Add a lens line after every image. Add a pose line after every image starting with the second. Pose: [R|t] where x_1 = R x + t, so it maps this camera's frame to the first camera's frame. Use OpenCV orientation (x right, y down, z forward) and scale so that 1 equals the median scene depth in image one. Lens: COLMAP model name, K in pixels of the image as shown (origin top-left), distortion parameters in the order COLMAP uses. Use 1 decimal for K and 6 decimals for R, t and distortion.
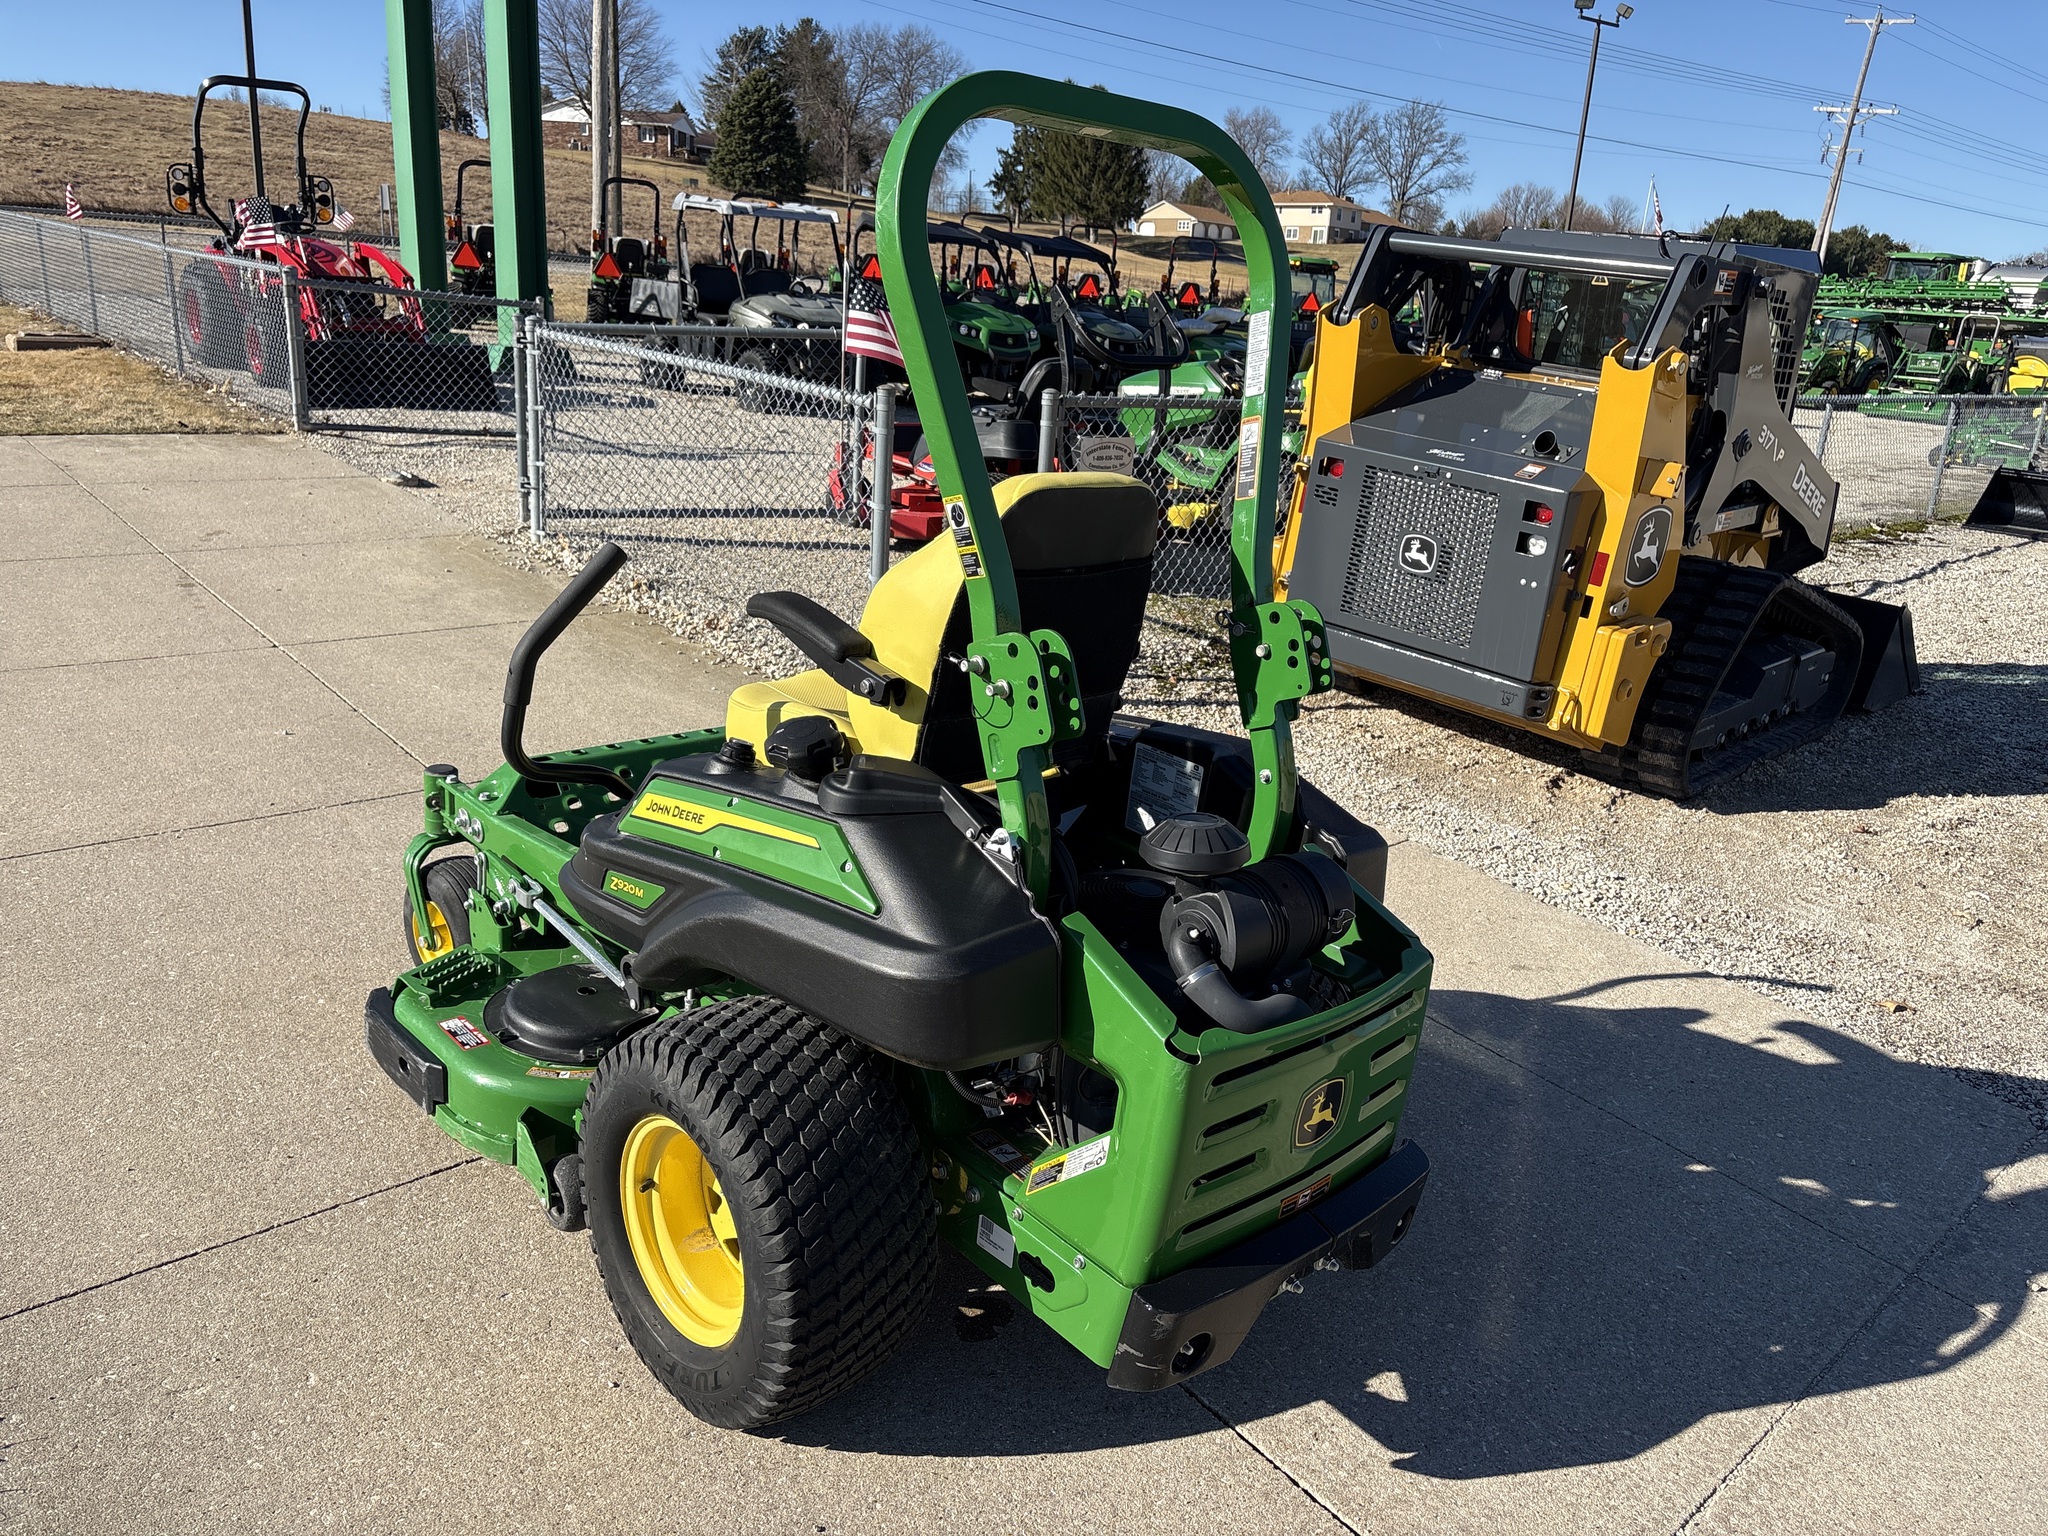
lens RADIAL K [[1530.6, 0, 1021.9], [0, 1530.6, 770.4], [0, 0, 1]] dist [0.054626, -0.058691]
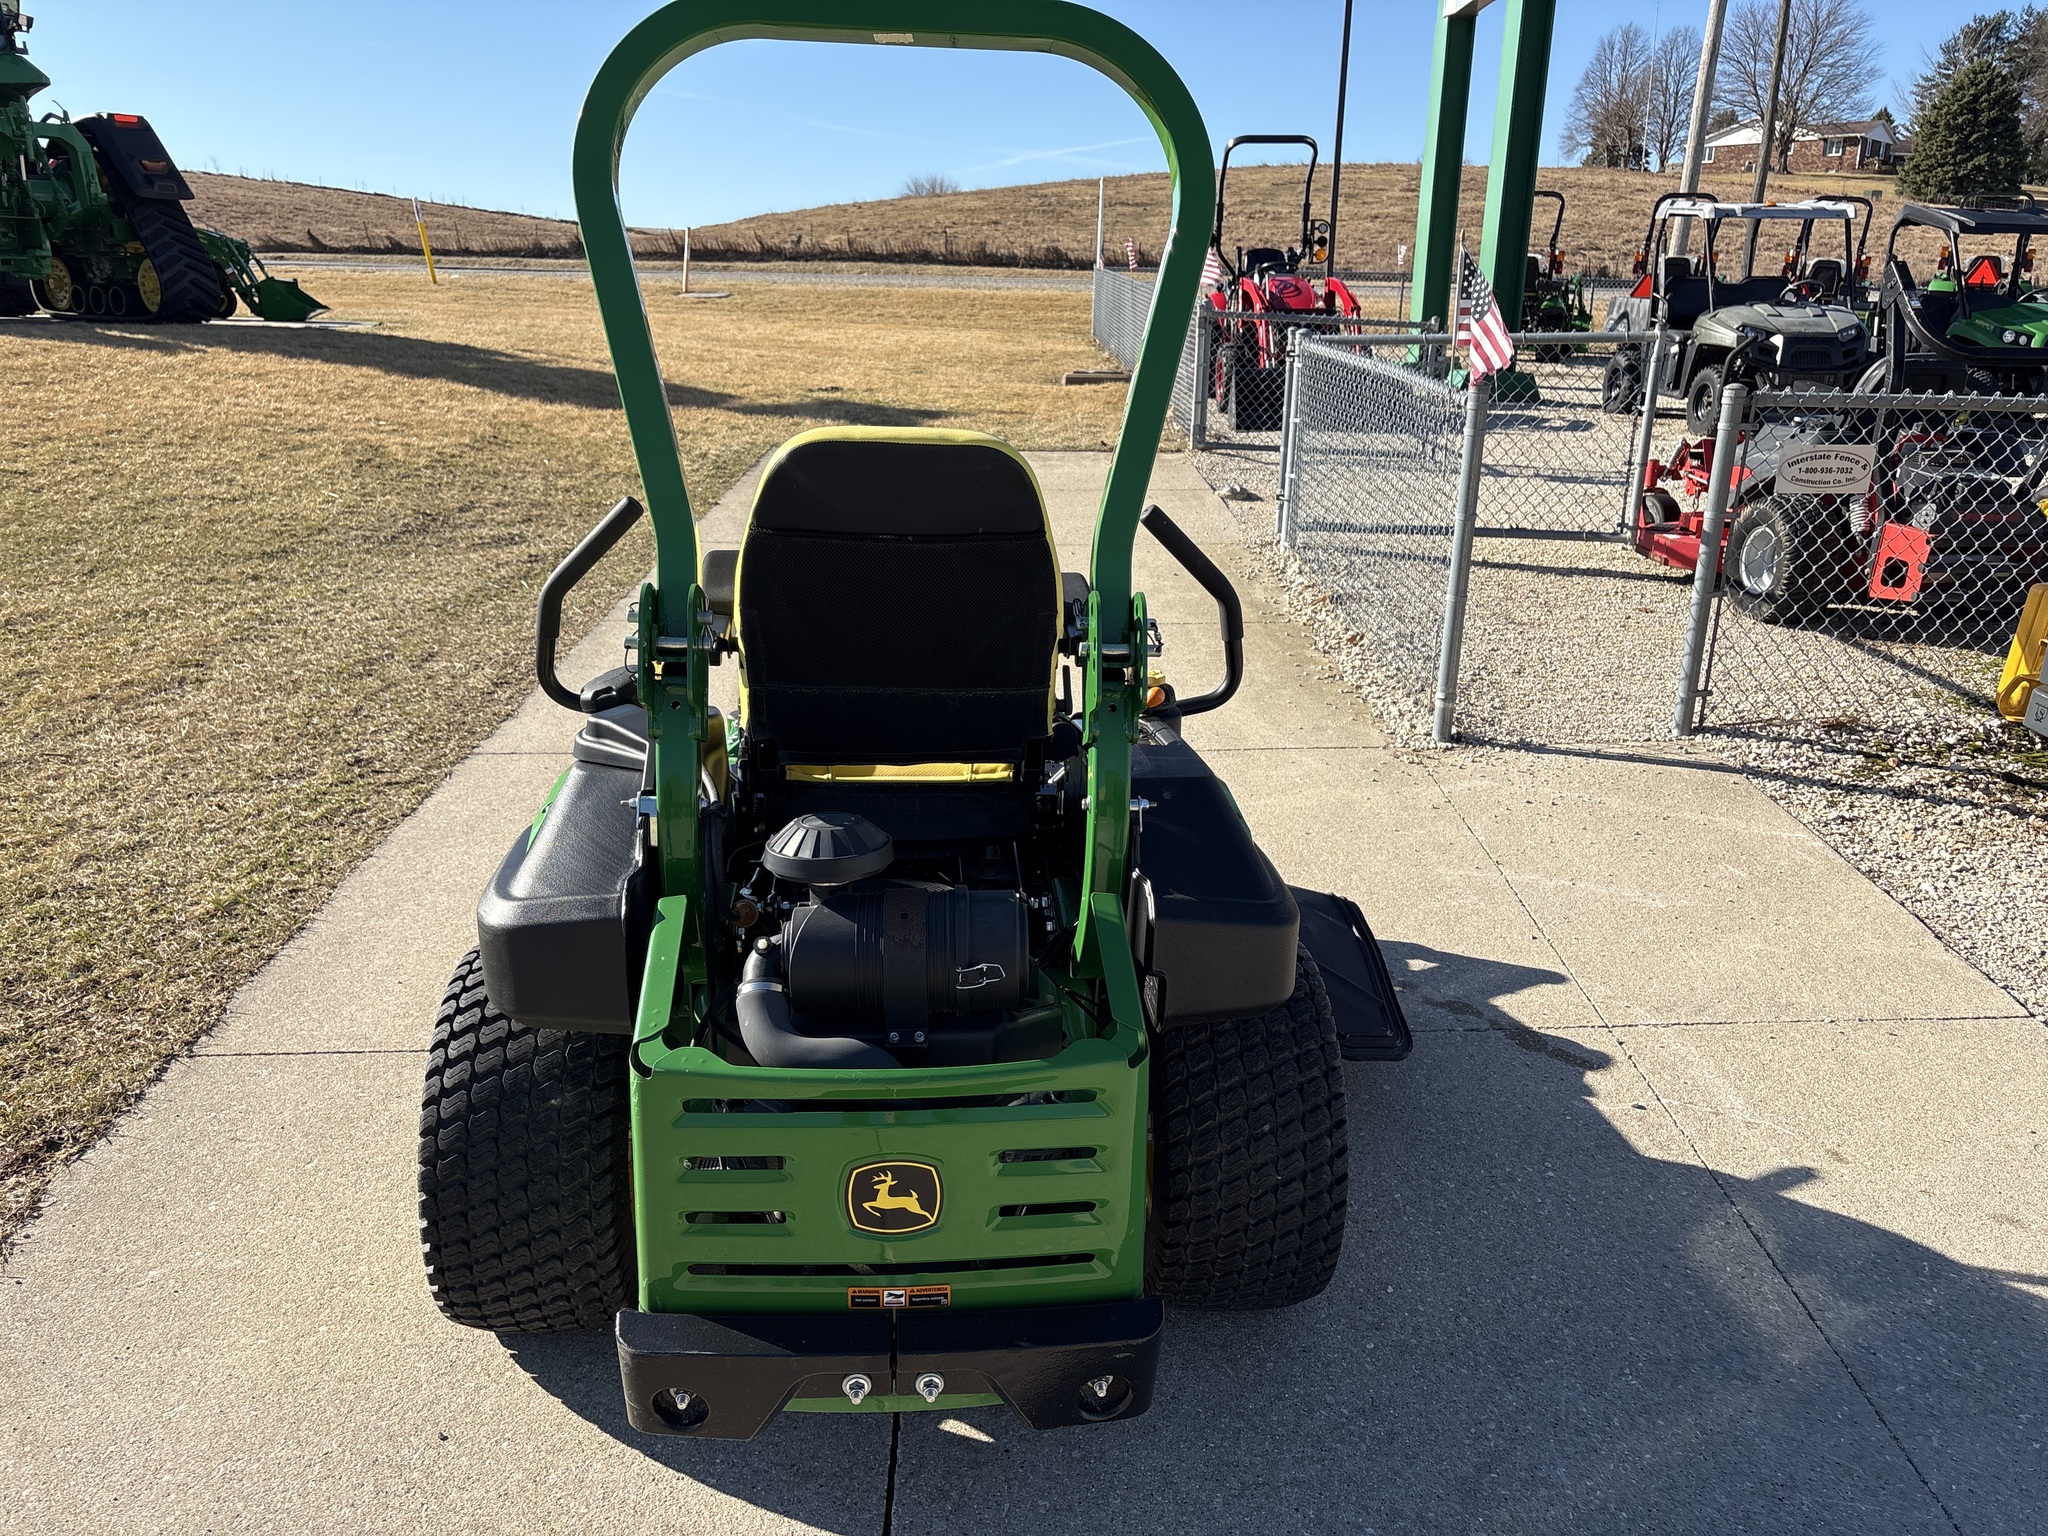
lens RADIAL K [[1530.6, 0, 1029.7], [0, 1530.6, 776.8], [0, 0, 1]] dist [0.054626, -0.058691]
pose [[0.775821, 0.140457, -0.615121, 0.113670], [-0.151717, 0.987832, 0.034209, -0.006049], [0.612441, 0.066785, 0.787690, 0.059922]]
